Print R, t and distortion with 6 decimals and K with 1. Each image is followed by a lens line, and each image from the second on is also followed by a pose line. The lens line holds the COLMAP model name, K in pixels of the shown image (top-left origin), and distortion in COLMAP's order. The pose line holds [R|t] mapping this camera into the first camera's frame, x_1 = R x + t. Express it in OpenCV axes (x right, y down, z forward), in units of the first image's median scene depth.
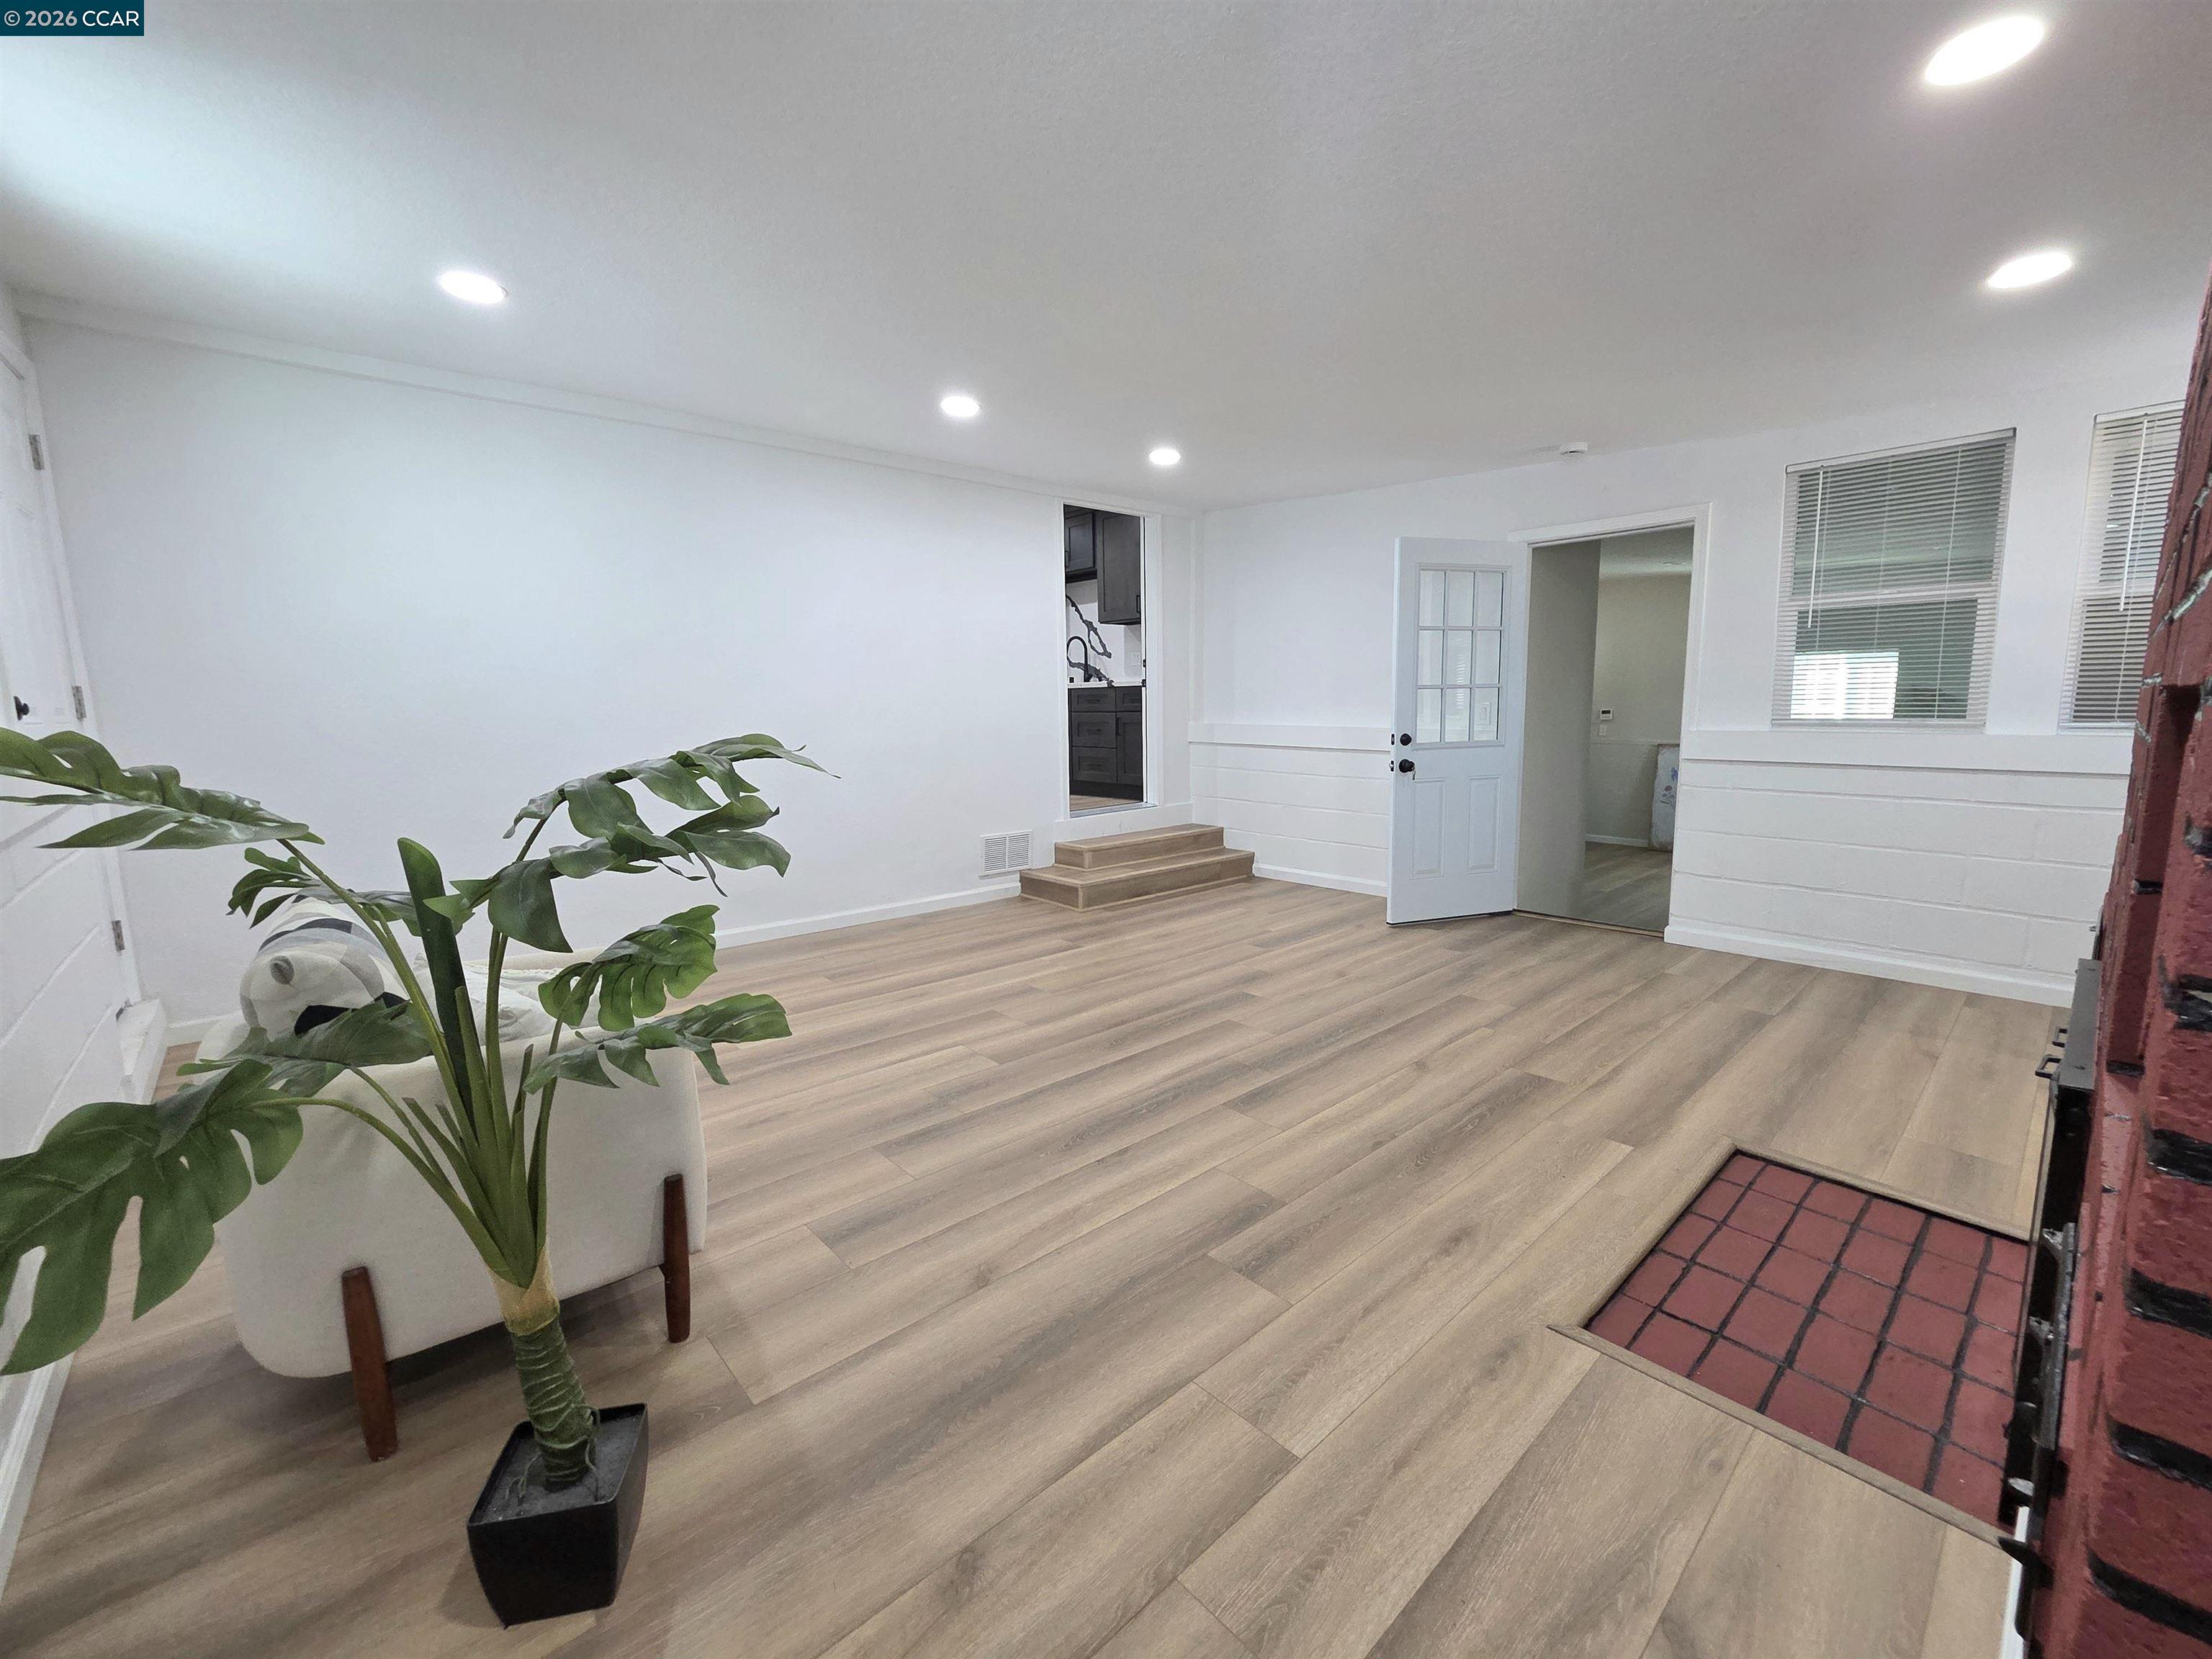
lens RADIAL K [[918.6, 0, 1106.0], [0, 918.6, 829.5], [0, 0, 1]] dist [0.000176, -0.002689]
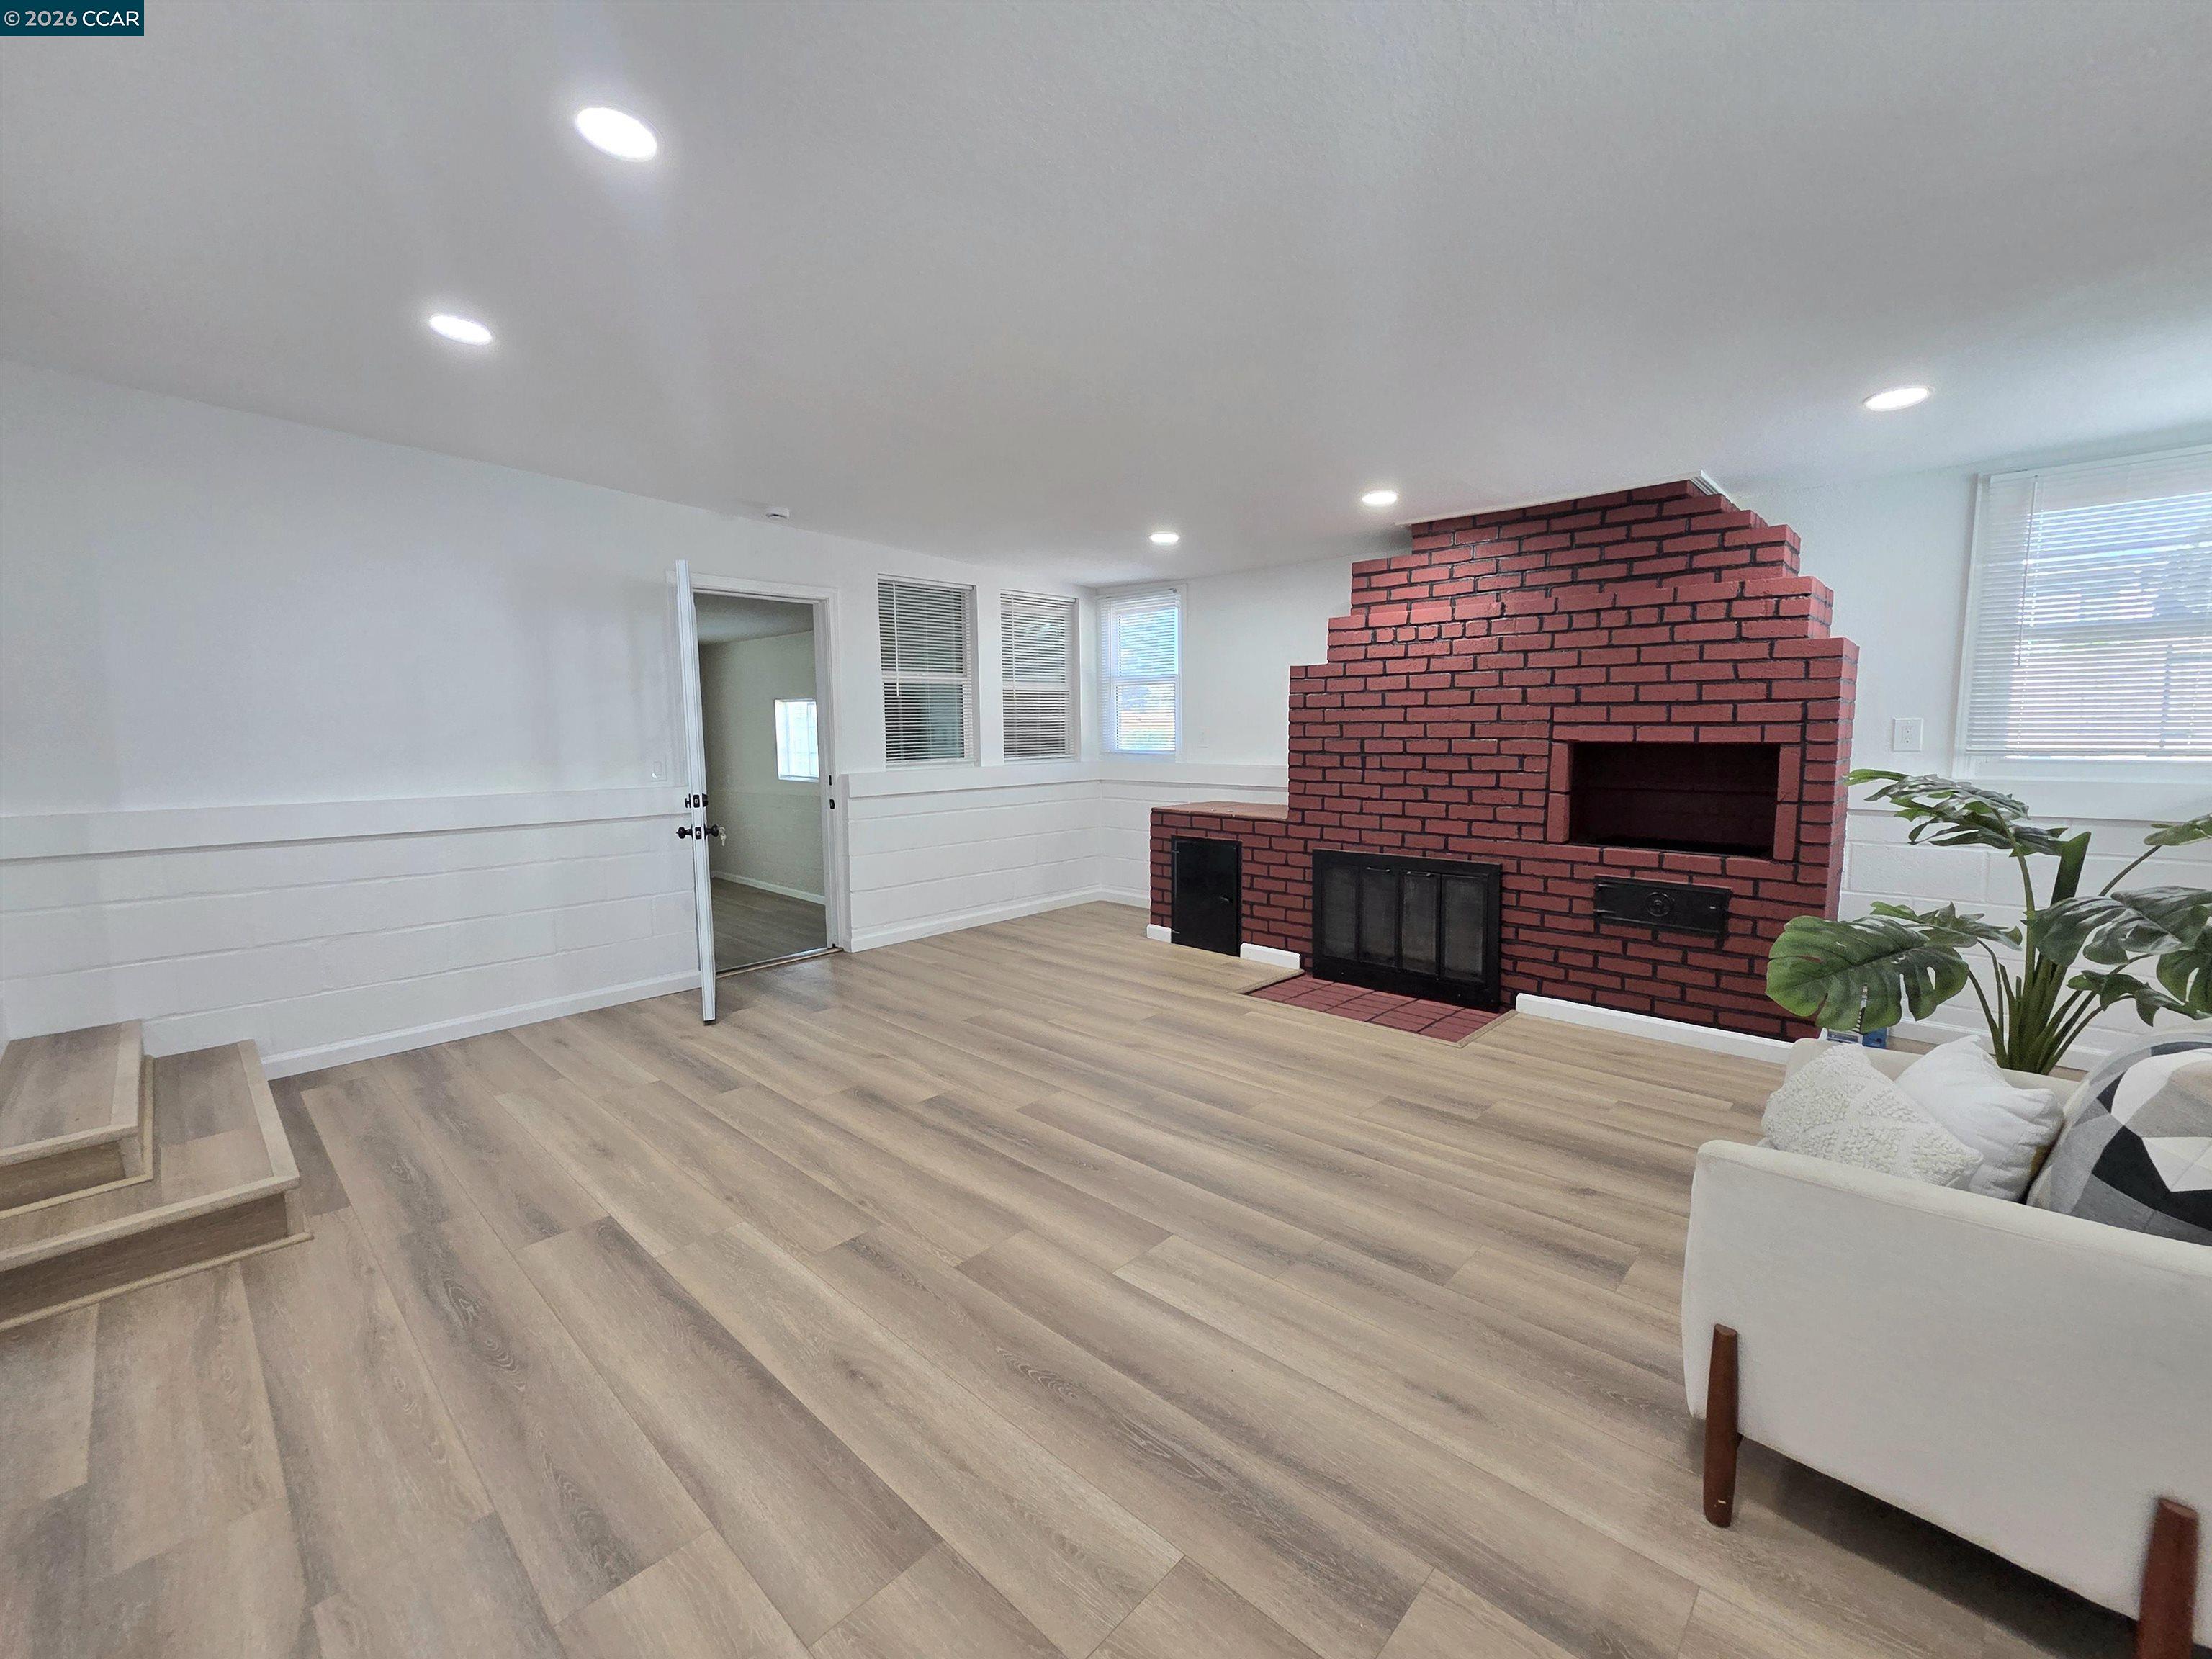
lens RADIAL K [[918.6, 0, 1106.0], [0, 918.6, 829.5], [0, 0, 1]] dist [0.000176, -0.002689]
pose [[-0.076634, -0.102240, 0.991803, -0.708733], [0.151308, 0.982016, 0.112922, -0.144194], [-0.985512, 0.158721, -0.059786, 0.890921]]
